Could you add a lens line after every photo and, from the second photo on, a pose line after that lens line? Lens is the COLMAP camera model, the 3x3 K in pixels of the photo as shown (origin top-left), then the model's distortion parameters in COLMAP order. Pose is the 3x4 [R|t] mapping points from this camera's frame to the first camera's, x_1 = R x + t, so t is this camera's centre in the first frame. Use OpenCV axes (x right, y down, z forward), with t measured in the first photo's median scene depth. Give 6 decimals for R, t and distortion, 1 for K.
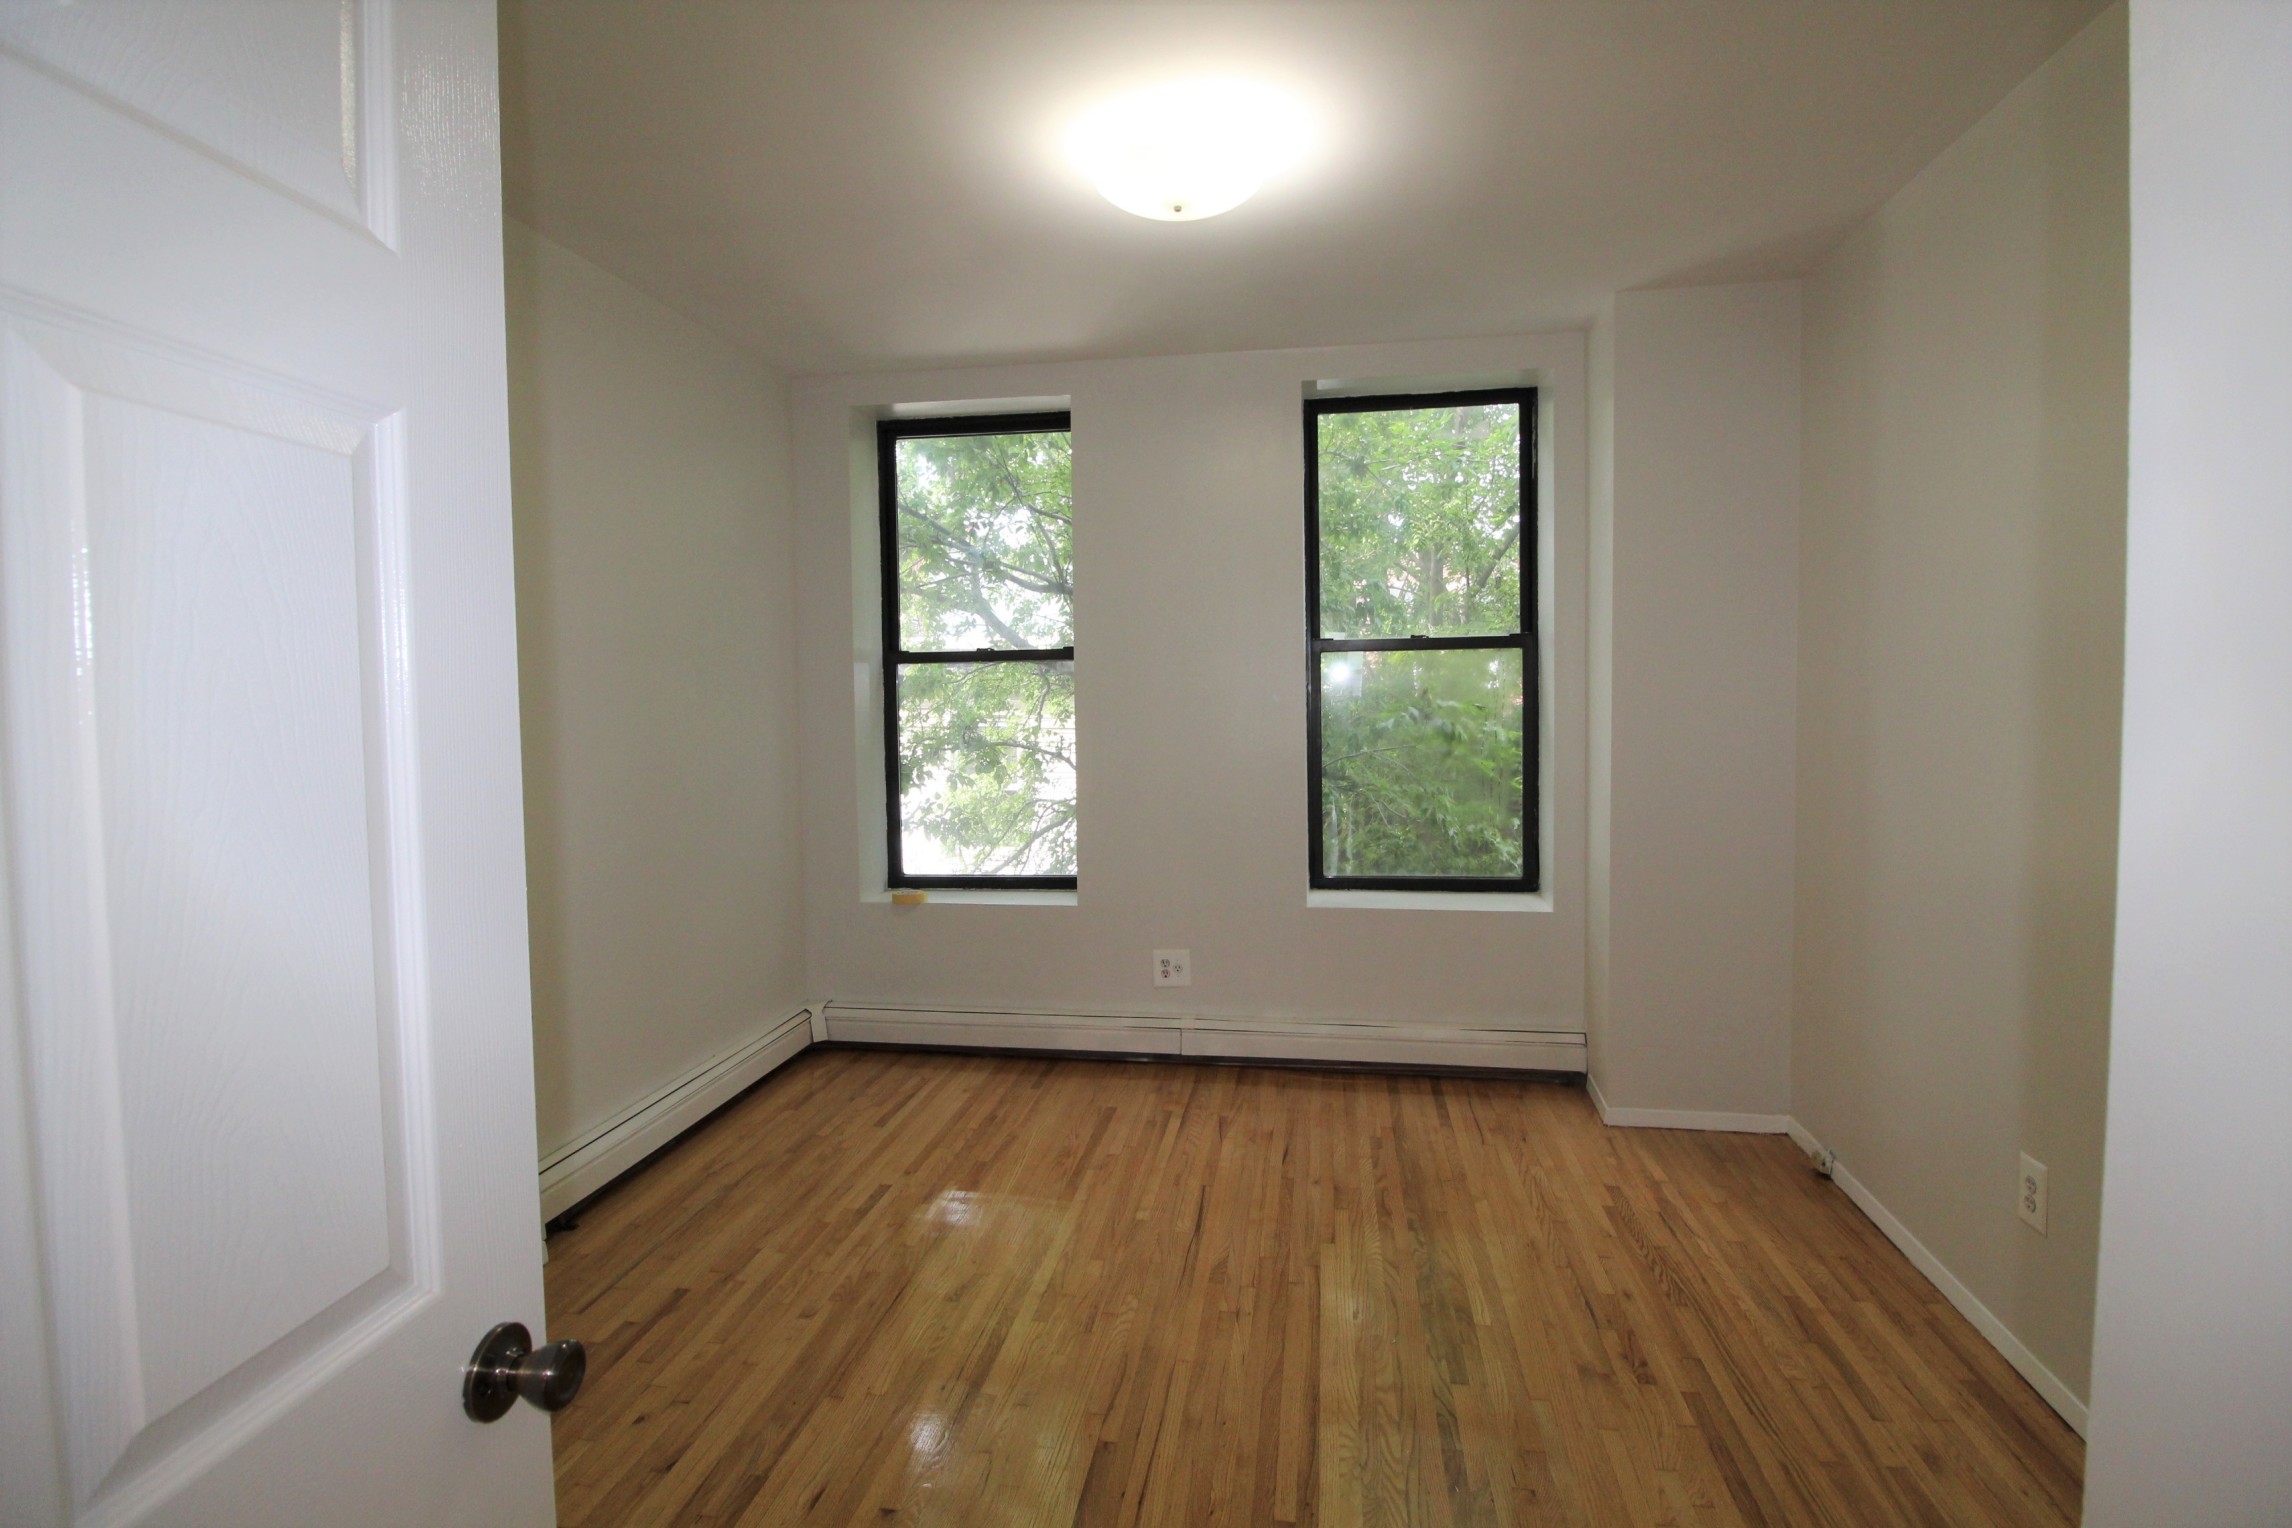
lens RADIAL K [[1070.9, 0, 1164.3], [0, 1070.9, 734.2], [0, 0, 1]] dist [0.004378, -0.015533]
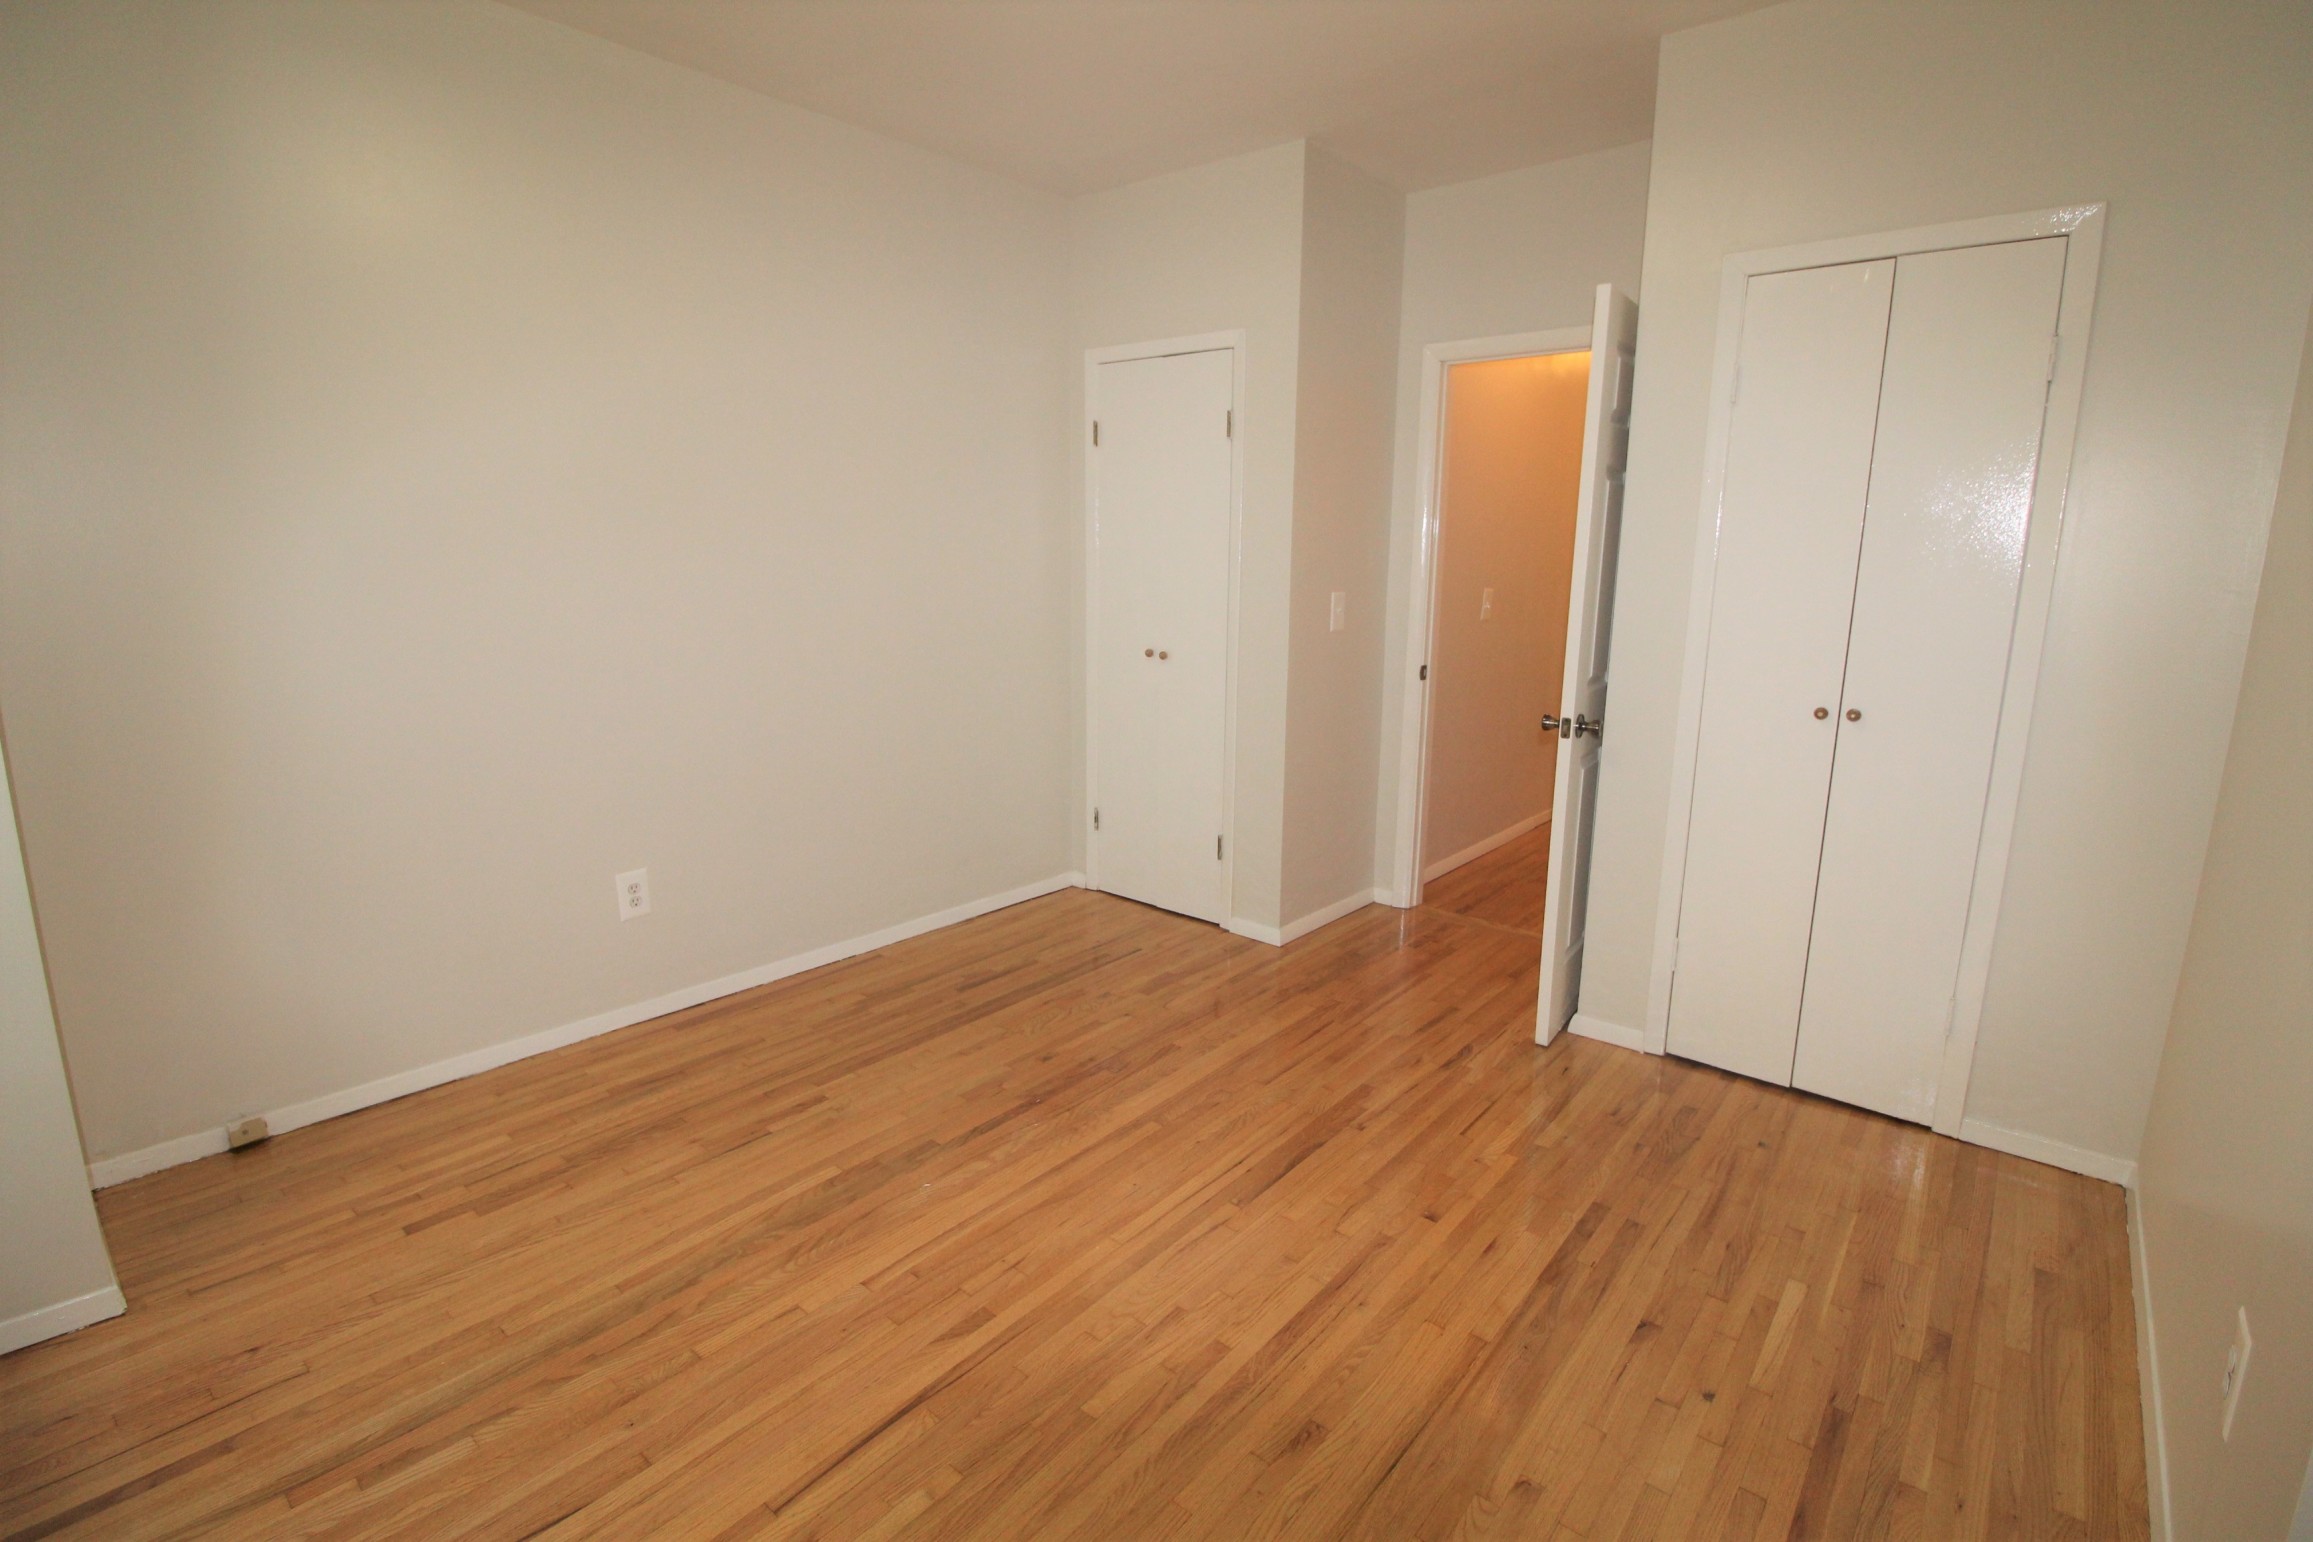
lens RADIAL K [[1080.7, 0, 1175.0], [0, 1080.7, 740.9], [0, 0, 1]] dist [0.004378, -0.015533]
pose [[-0.863037, -0.093637, 0.496387, -0.308679], [0.015674, 0.977232, 0.211594, -0.036240], [-0.504898, 0.190393, -0.841919, 1.130868]]
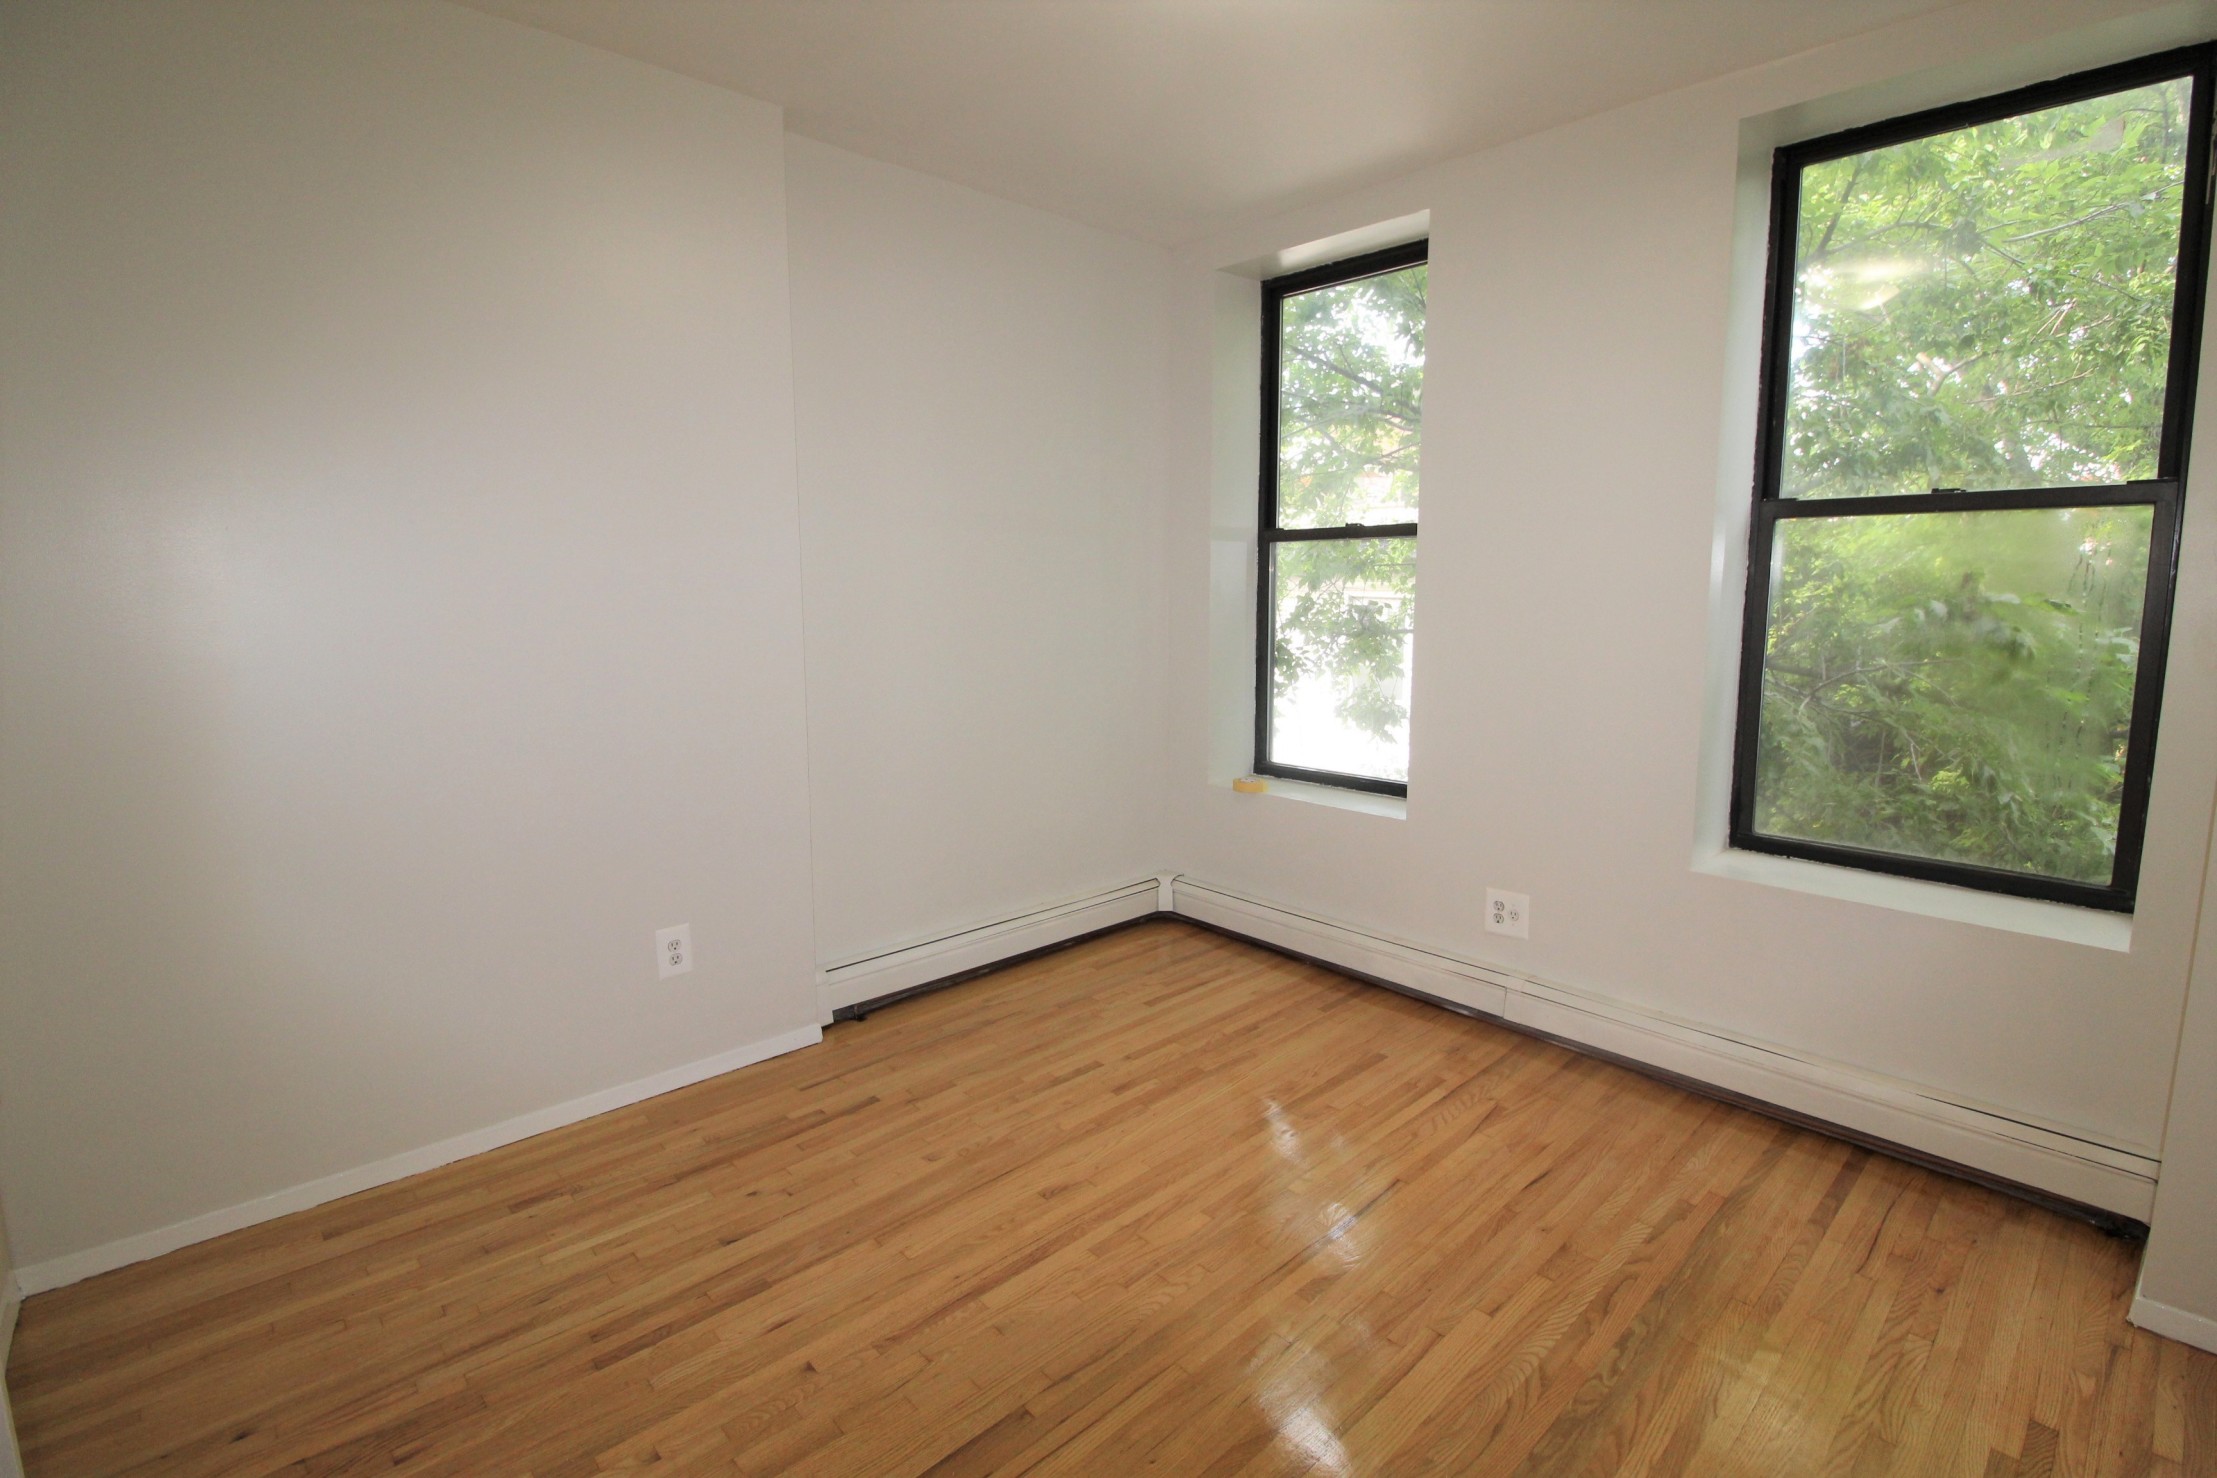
lens RADIAL K [[1035.9, 0, 1126.2], [0, 1035.9, 710.1], [0, 0, 1]] dist [0.004378, -0.015533]
pose [[0.786146, 0.089372, -0.611545, 0.289900], [-0.034927, 0.994333, 0.100414, -0.006050], [0.617053, -0.057580, 0.784812, 0.242637]]
